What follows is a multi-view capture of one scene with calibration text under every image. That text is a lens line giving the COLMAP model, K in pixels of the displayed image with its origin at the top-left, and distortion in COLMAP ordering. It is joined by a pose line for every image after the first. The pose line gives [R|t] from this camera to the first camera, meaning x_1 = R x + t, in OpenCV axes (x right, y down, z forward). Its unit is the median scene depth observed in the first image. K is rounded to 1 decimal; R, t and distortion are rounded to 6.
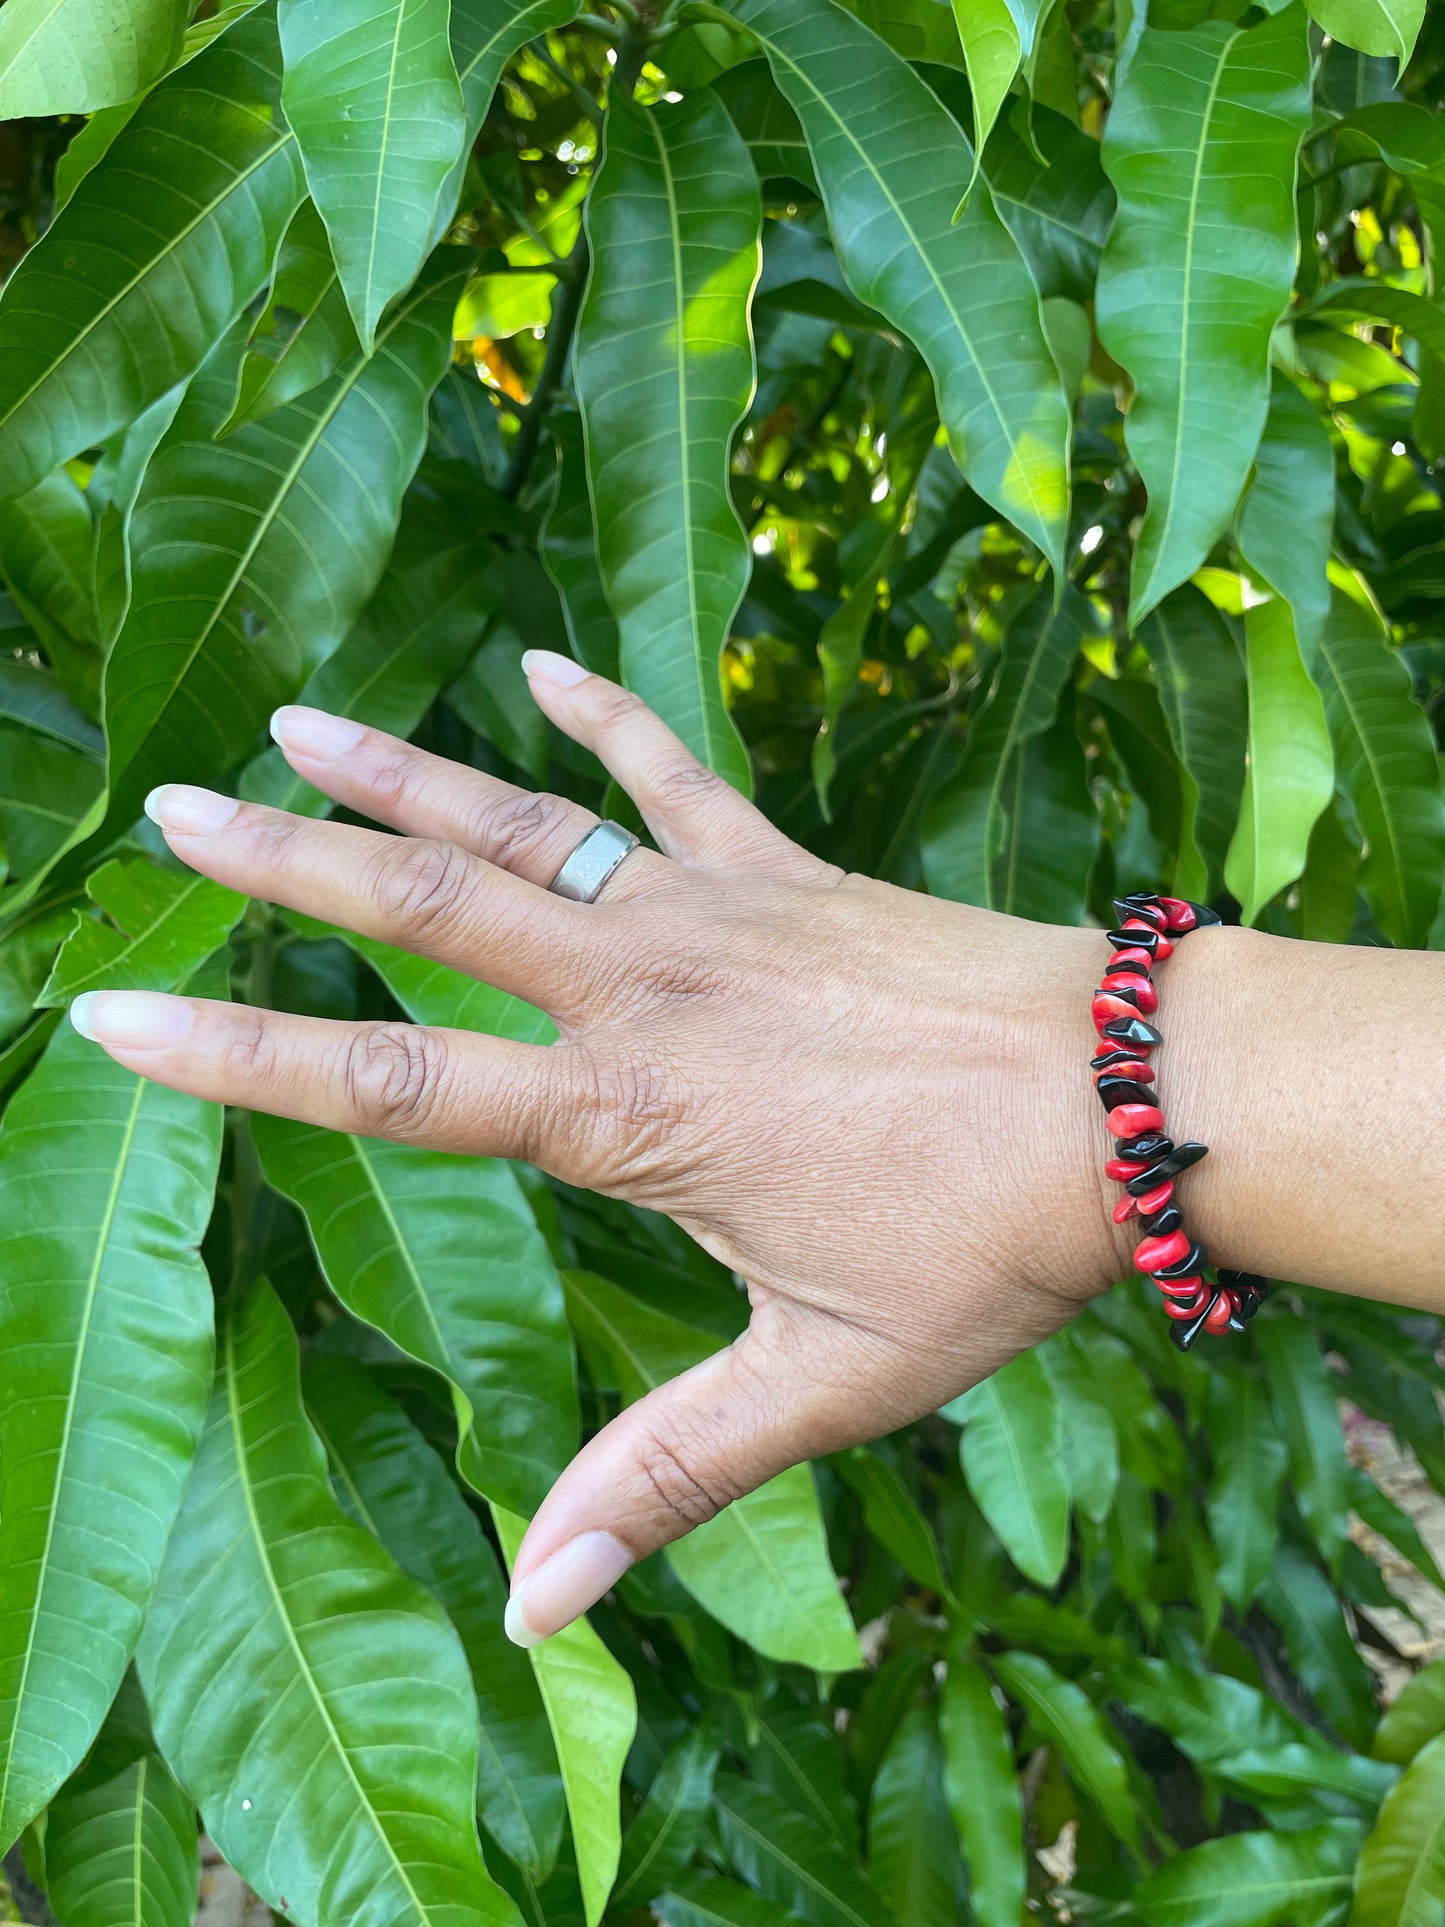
lens RADIAL K [[1496.5, 0, 716.6], [0, 1496.5, 969.4], [0, 0, 1]] dist [0.054425, -0.096179]
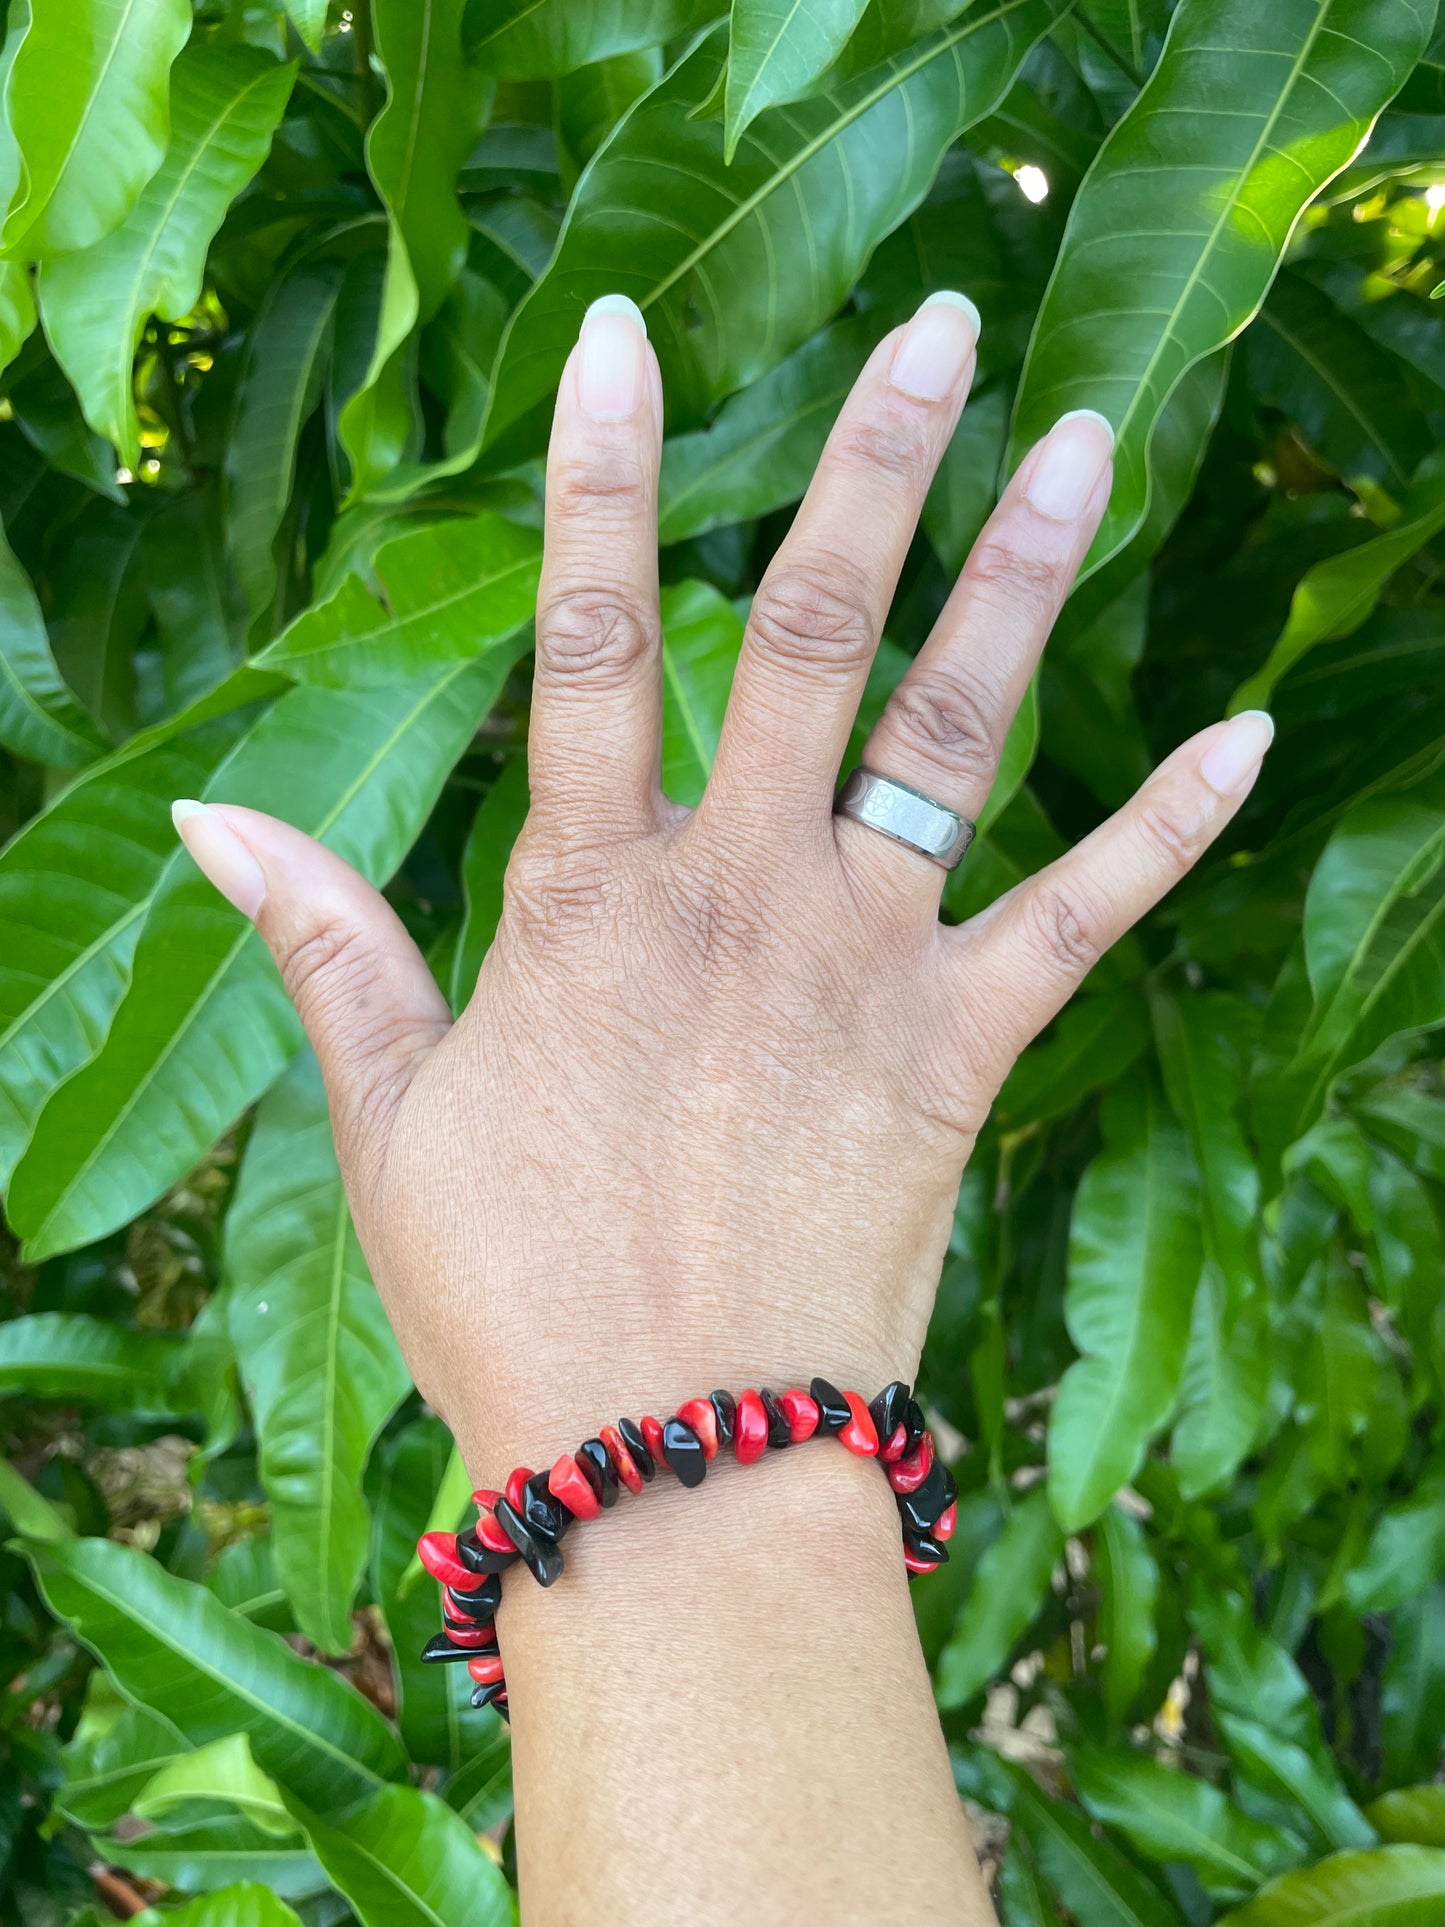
lens RADIAL K [[1496.5, 0, 716.6], [0, 1496.5, 969.4], [0, 0, 1]] dist [0.054425, -0.096179]
pose [[0.813887, 0.513856, -0.271181, 0.160024], [-0.409145, 0.838259, 0.360448, -0.237435], [0.412539, -0.182412, 0.892490, 0.118560]]
